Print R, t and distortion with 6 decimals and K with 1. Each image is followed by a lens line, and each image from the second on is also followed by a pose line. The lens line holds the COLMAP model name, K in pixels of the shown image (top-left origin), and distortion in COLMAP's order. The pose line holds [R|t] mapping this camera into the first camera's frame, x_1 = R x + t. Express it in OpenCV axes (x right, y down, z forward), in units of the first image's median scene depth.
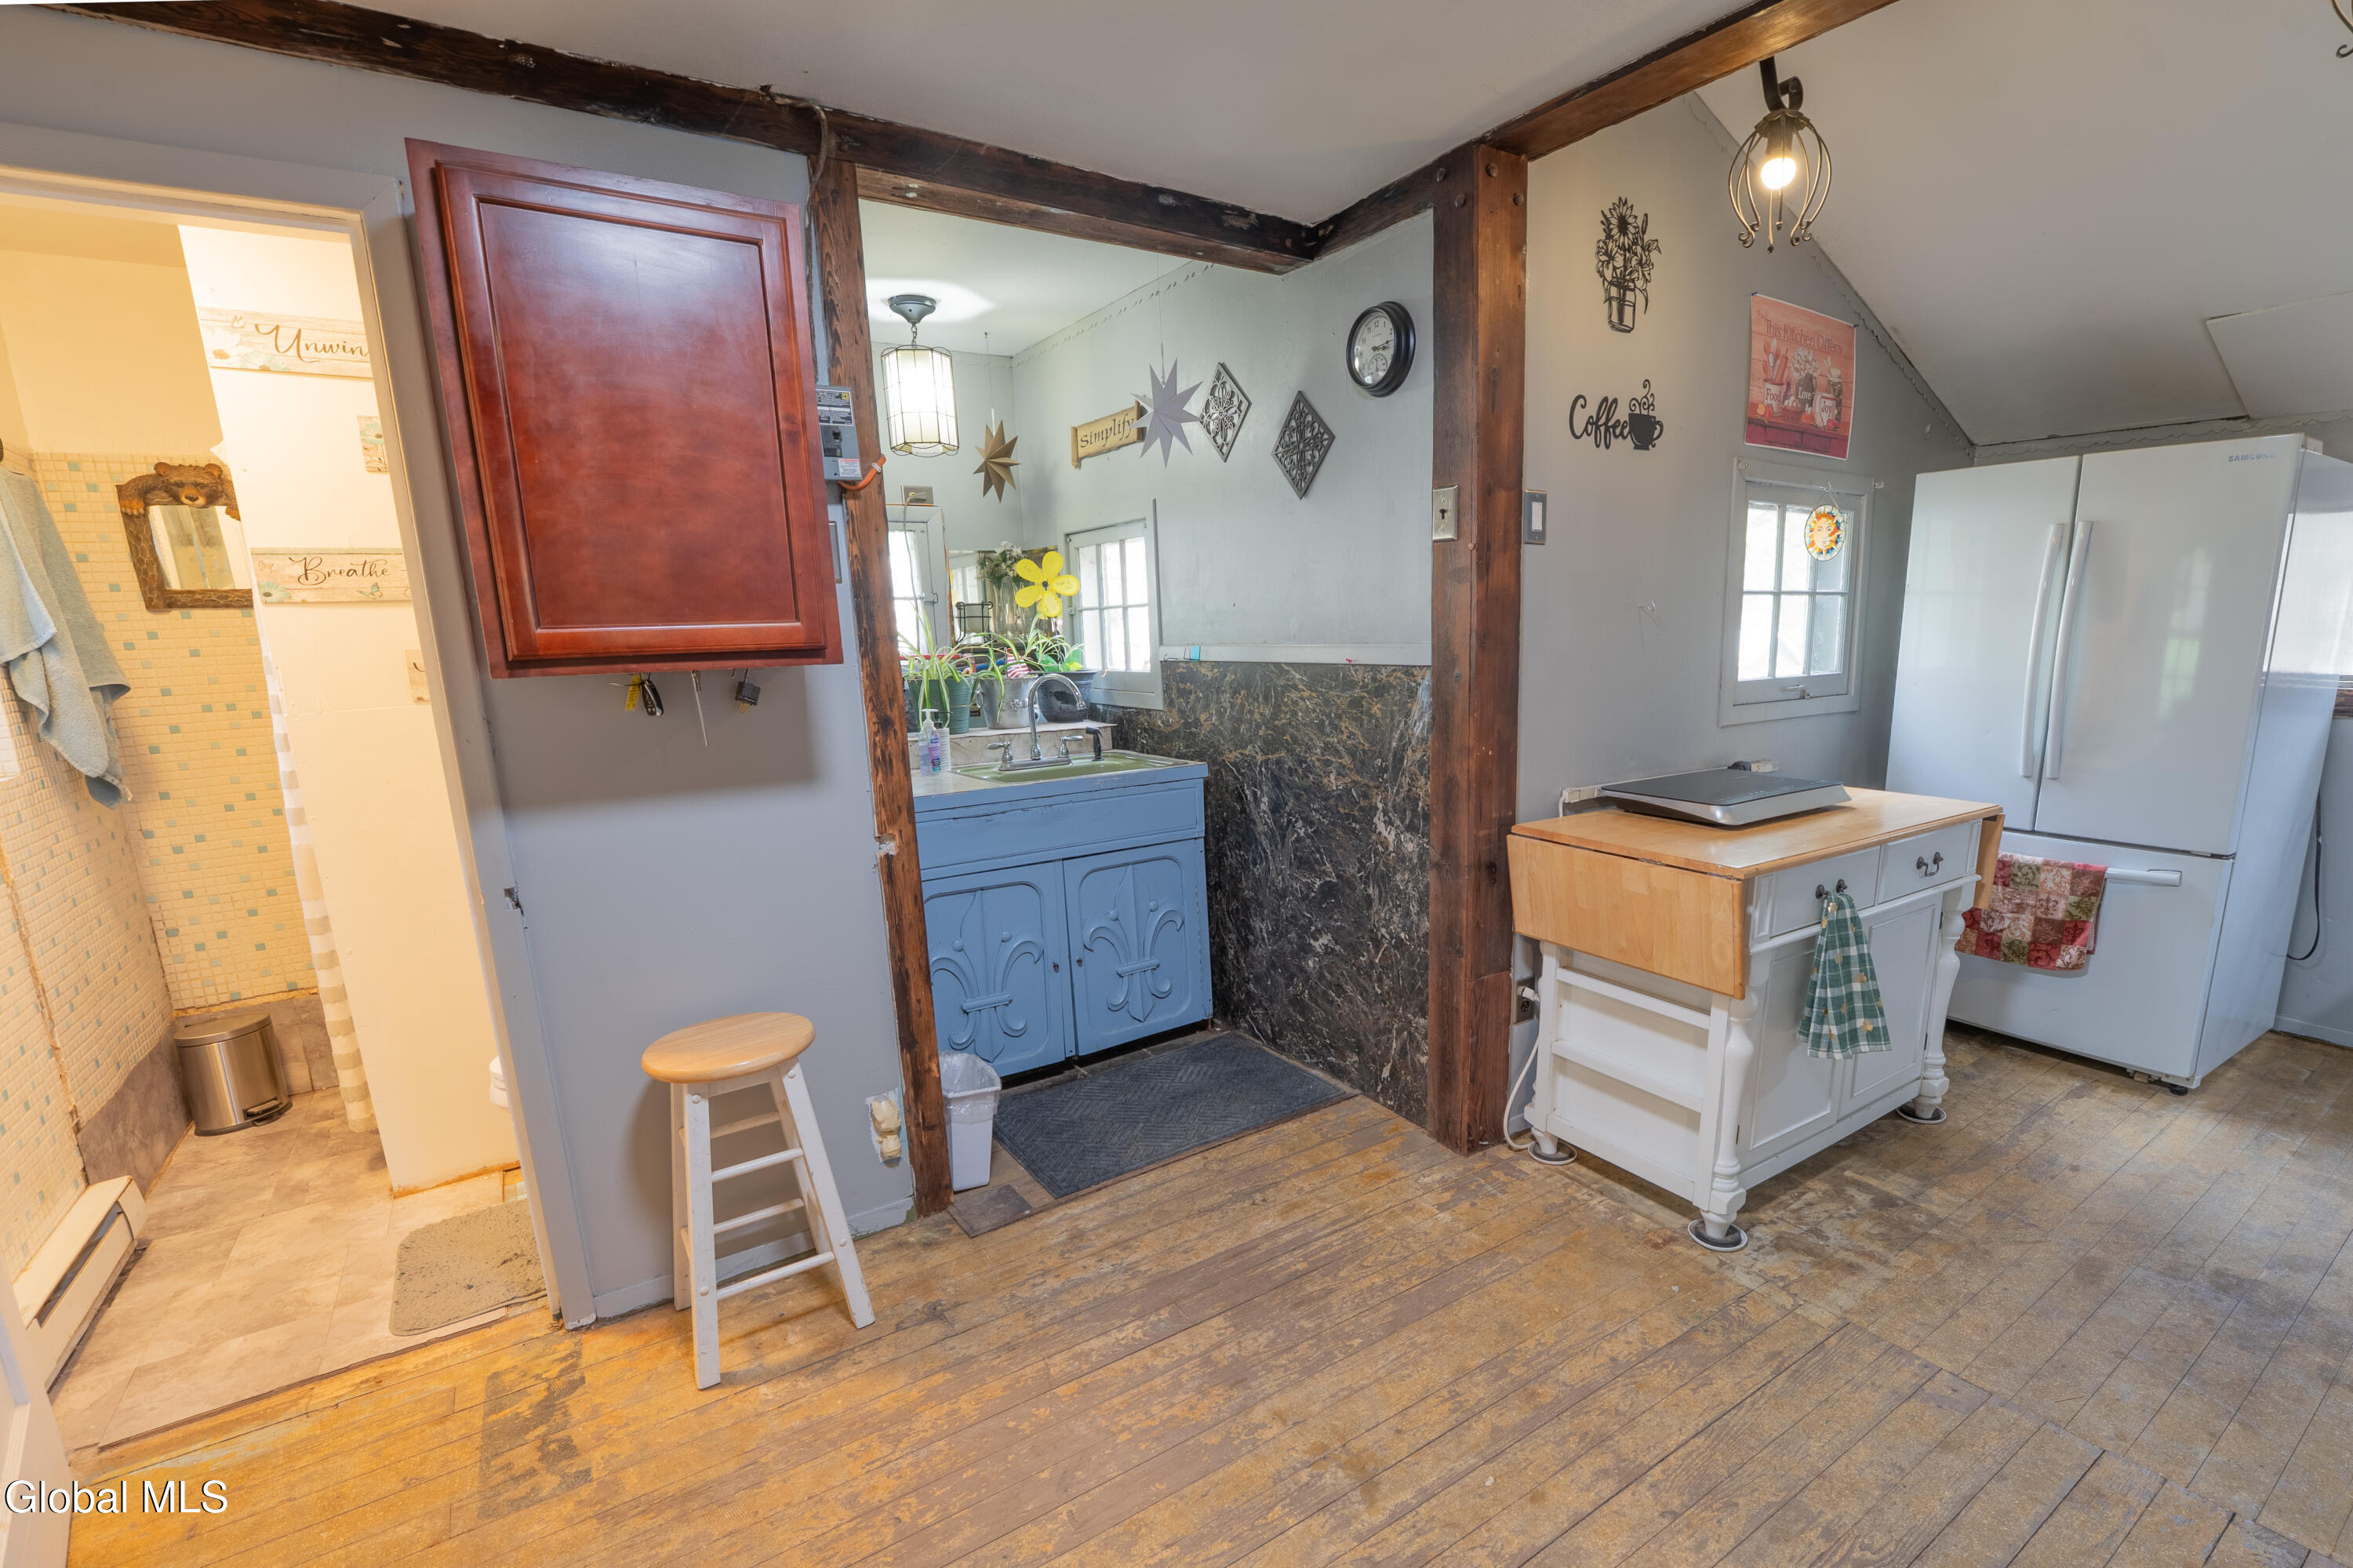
lens RADIAL K [[999.4, 0, 1180.2], [0, 999.4, 830.1], [0, 0, 1]] dist [-0.029832, 0.005995]
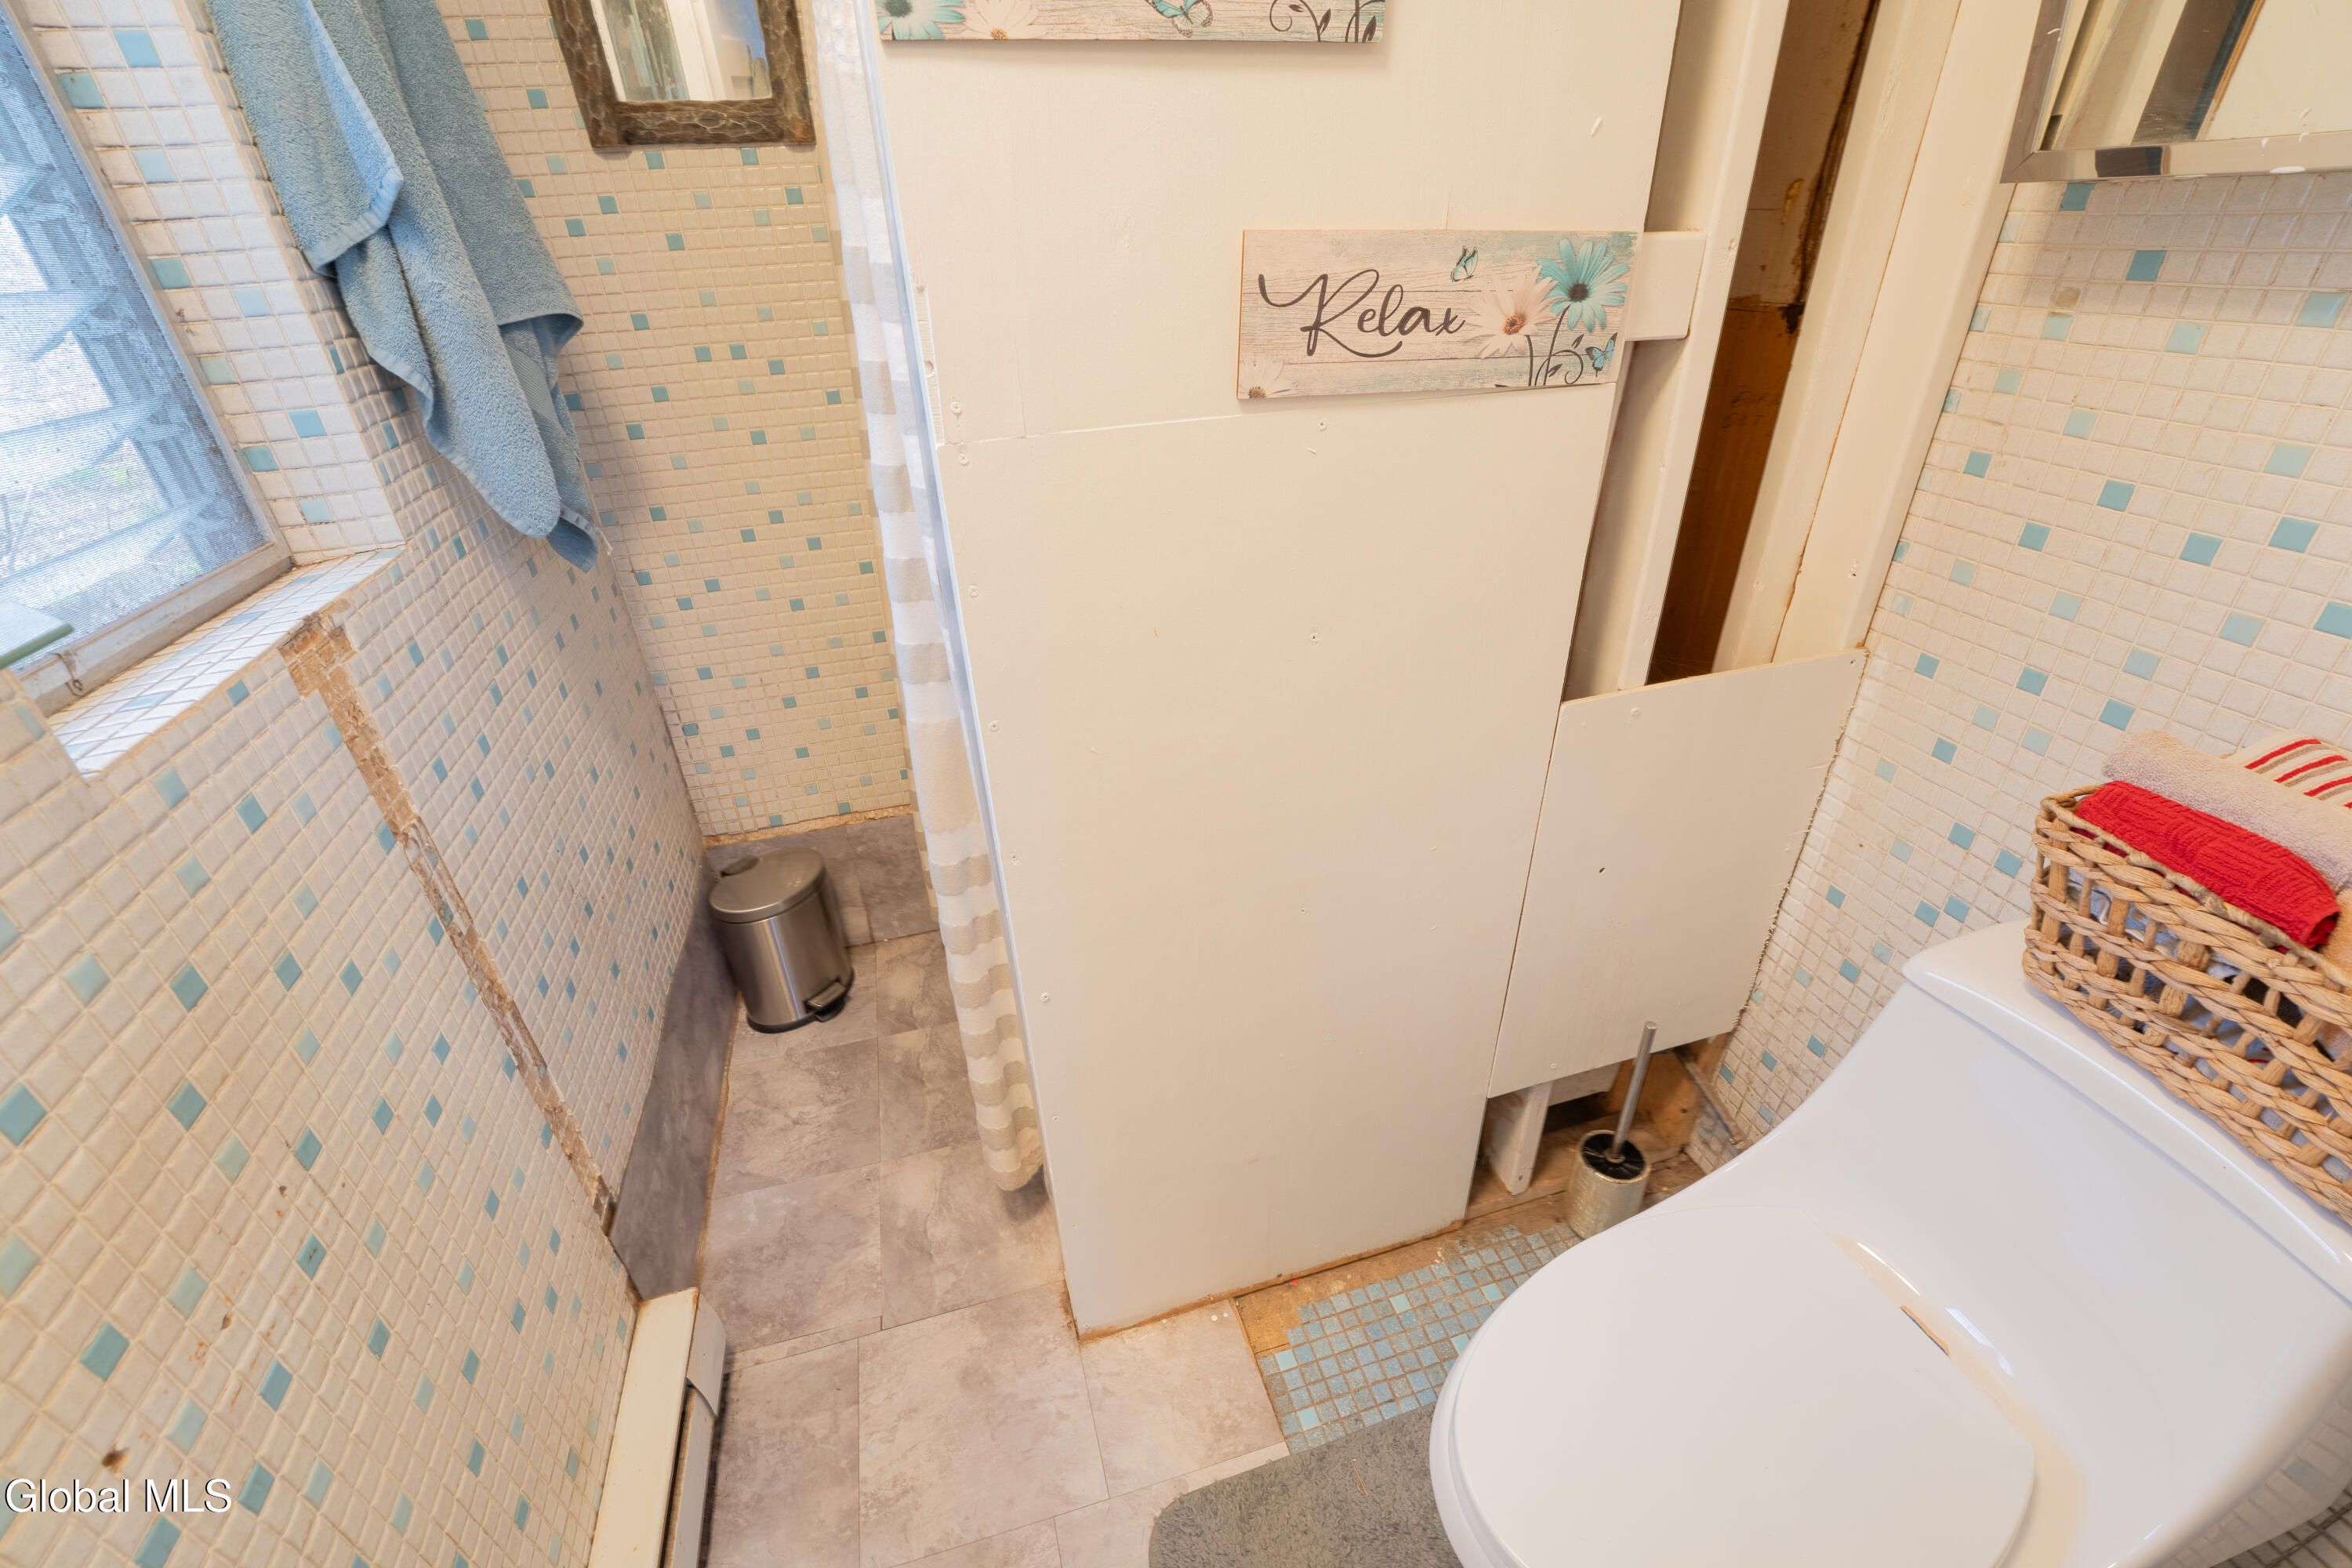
lens RADIAL K [[969.2, 0, 1175.2], [0, 969.2, 791.6], [0, 0, 1]] dist [-0.026728, 0.000945]
pose [[0.943203, 0.168715, -0.286189, -0.554458], [-0.064881, 0.938408, 0.339384, -0.094747], [0.325821, -0.301540, 0.896055, 0.532297]]
